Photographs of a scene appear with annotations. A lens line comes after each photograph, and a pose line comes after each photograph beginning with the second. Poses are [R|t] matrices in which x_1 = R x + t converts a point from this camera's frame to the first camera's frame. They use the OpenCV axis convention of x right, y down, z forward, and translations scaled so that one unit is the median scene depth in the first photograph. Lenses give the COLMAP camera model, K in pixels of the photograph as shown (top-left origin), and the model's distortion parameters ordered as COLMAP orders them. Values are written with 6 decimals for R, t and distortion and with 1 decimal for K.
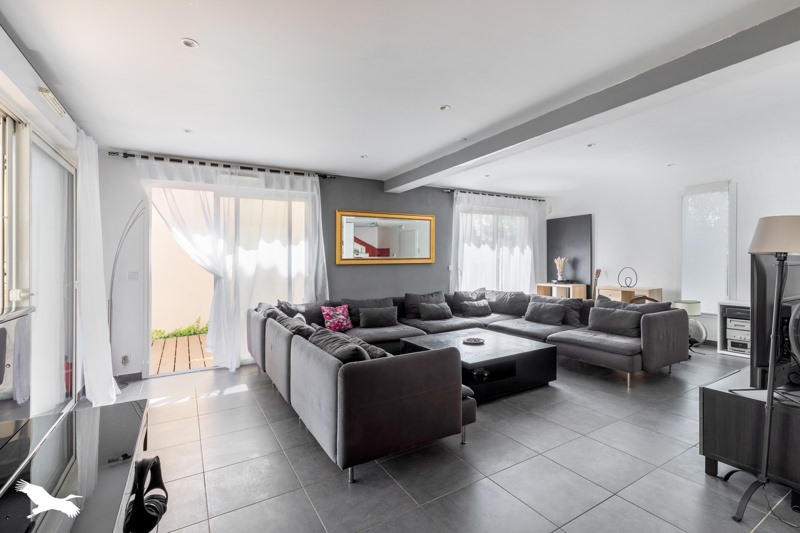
lens RADIAL K [[365.3, 0, 399.2], [0, 365.3, 262.4], [0, 0, 1]] dist [-0.000607, 0.000032]
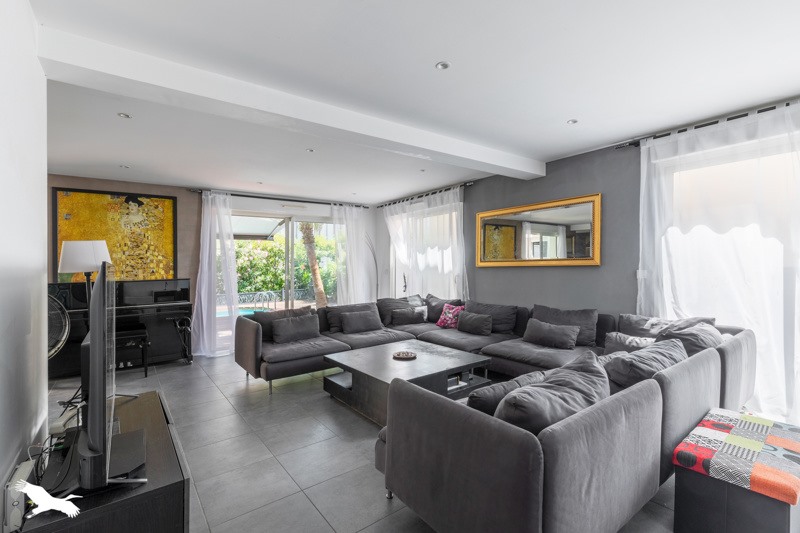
lens RADIAL K [[365.3, 0, 399.0], [0, 365.3, 267.9], [0, 0, 1]] dist [-0.000607, 0.000032]
pose [[0.114311, 0.003263, -0.993440, 0.918036], [-0.007883, 0.999966, 0.002377, 0.010045], [0.993414, 0.007559, 0.114332, 0.737031]]
